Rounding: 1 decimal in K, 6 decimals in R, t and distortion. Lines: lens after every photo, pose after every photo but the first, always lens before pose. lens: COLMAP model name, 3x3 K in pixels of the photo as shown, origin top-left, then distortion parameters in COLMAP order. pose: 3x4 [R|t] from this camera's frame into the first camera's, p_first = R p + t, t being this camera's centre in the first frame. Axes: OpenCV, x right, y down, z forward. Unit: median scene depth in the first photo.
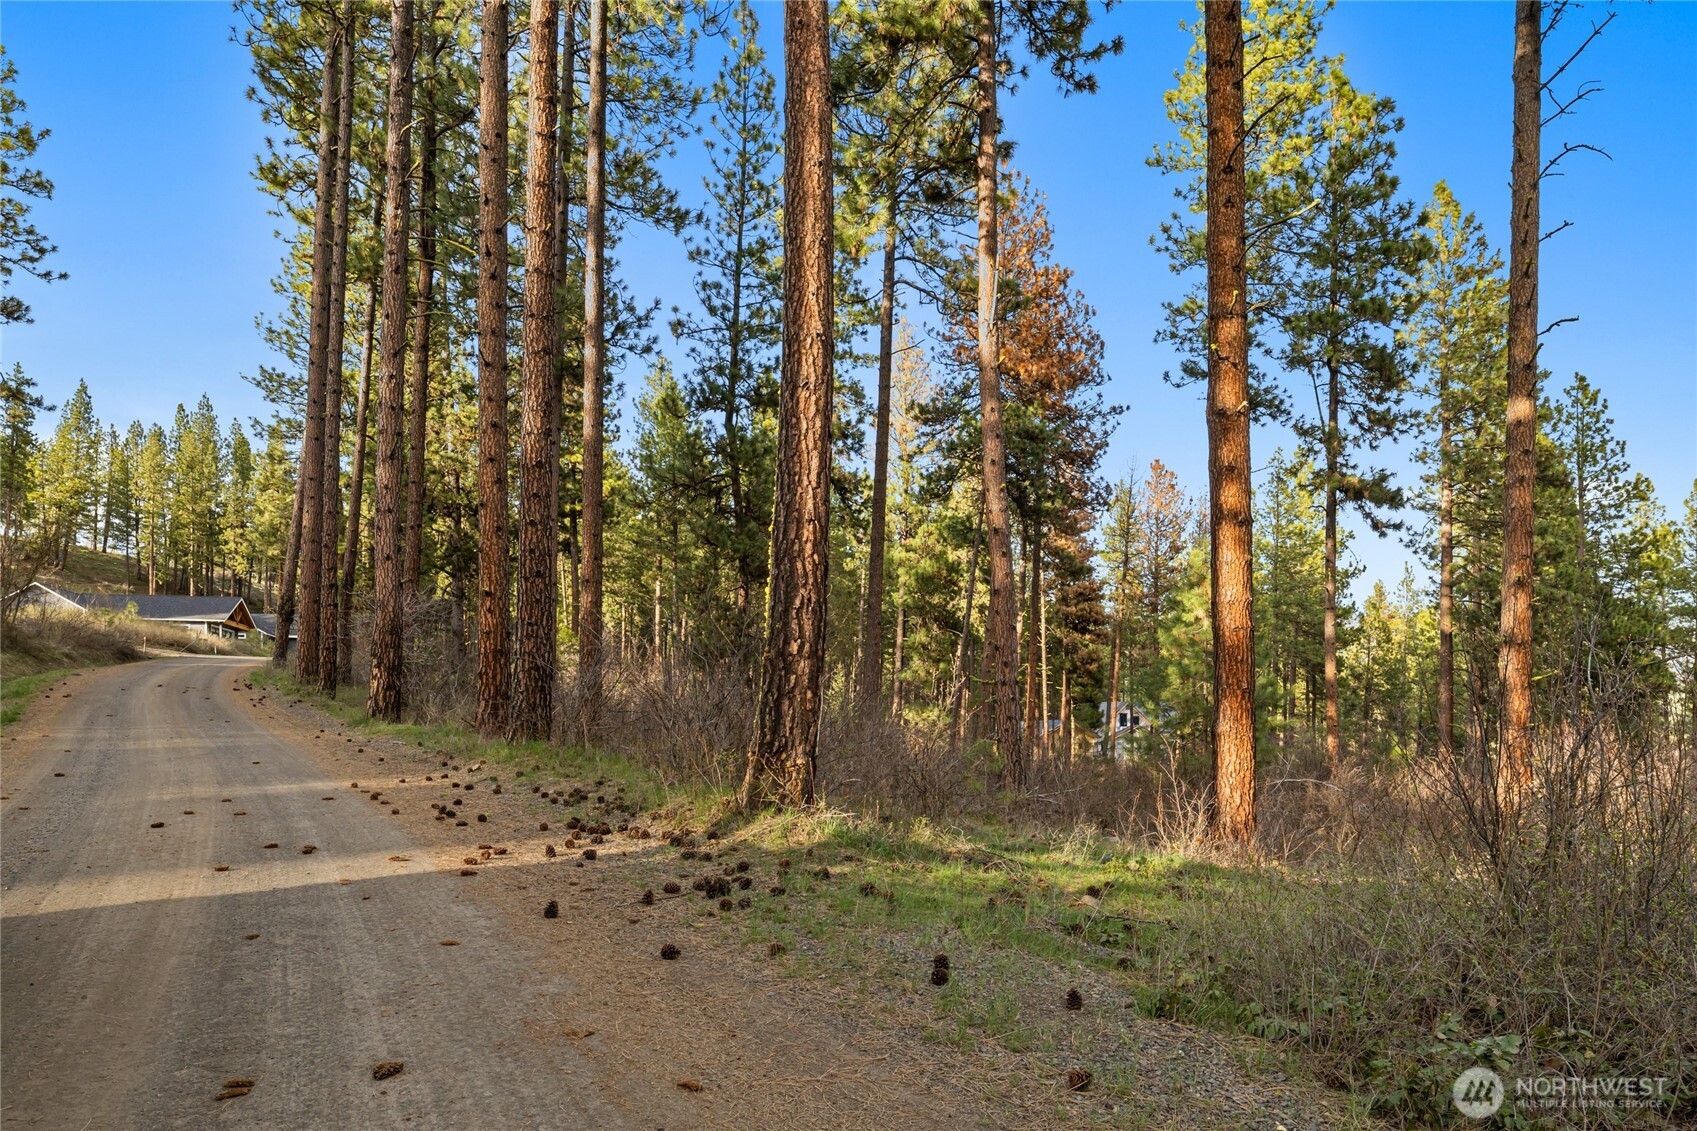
lens RADIAL K [[1669.8, 0, 848.5], [0, 1669.8, 565.5], [0, 0, 1]] dist [0.004021, 0.002931]
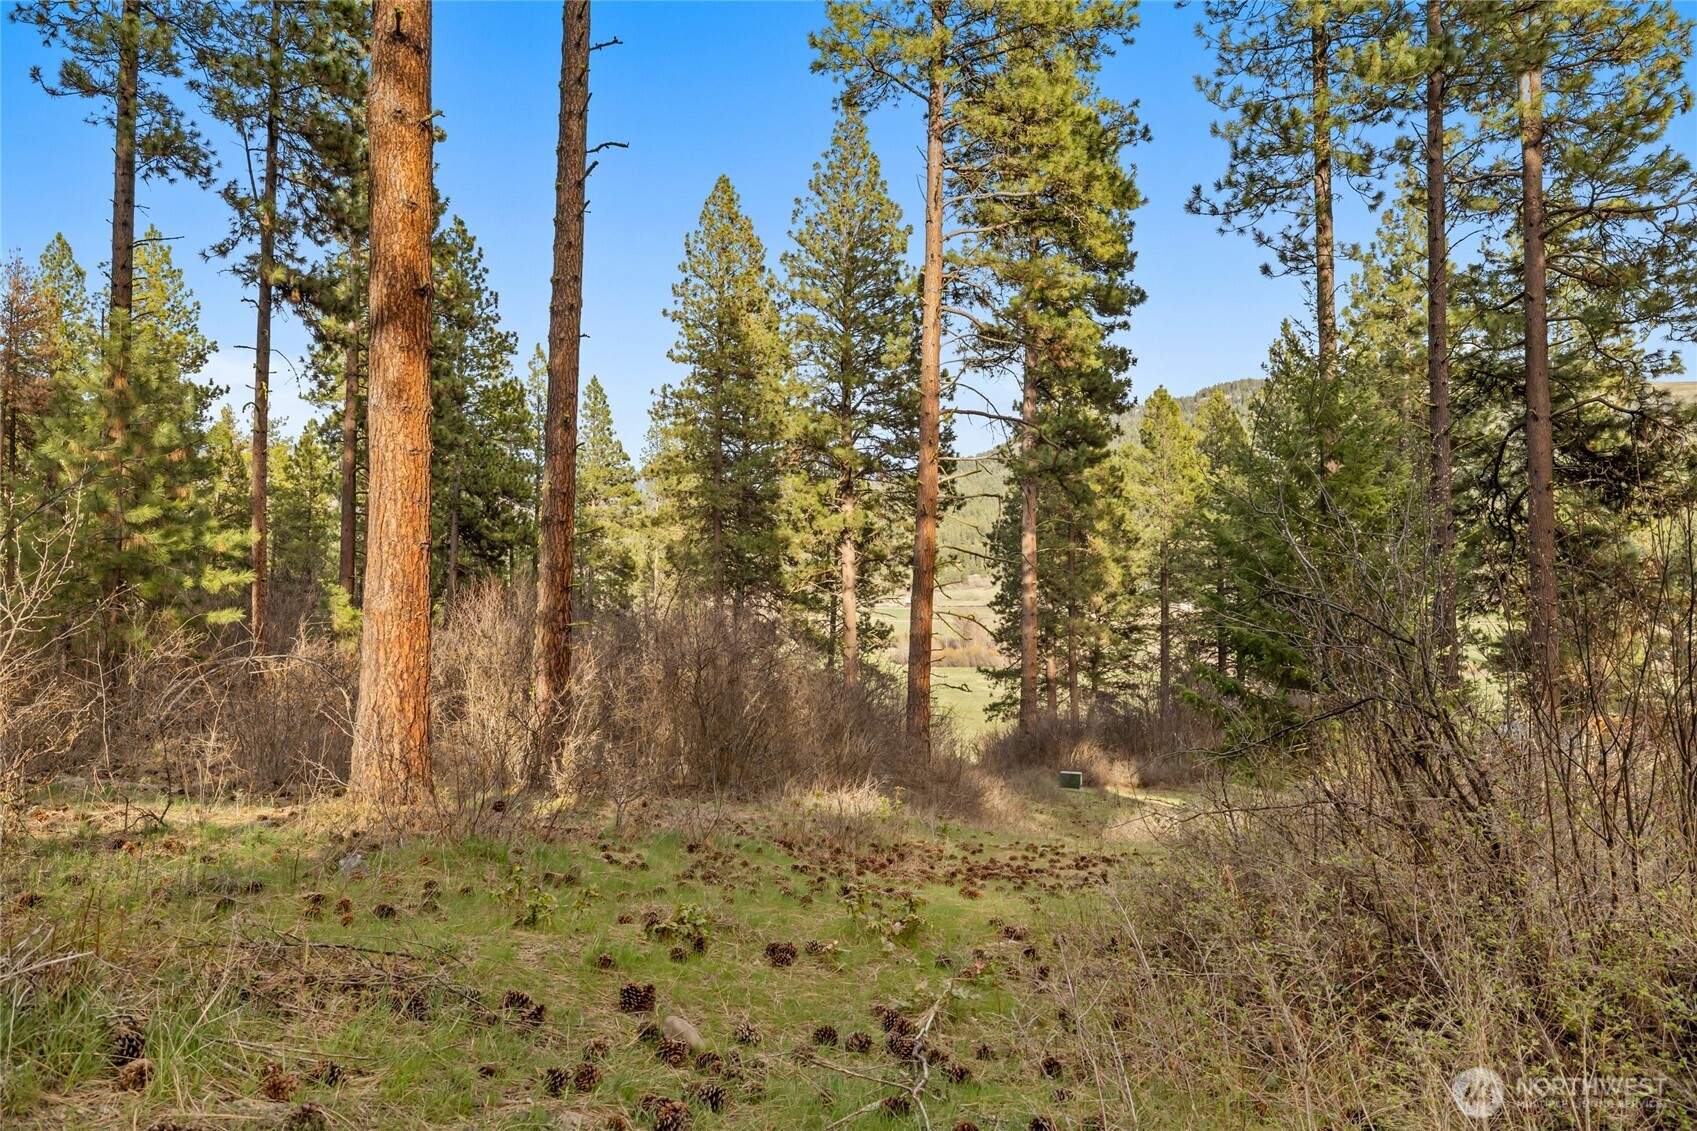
lens RADIAL K [[1258.7, 0, 848.5], [0, 1258.7, 565.5], [0, 0, 1]] dist [-0.008626, -0.005024]
pose [[0.476343, 0.000460, 0.879259, -0.106291], [-0.085918, 0.995239, 0.046025, 0.037163], [-0.875052, -0.097468, 0.474115, 0.447984]]
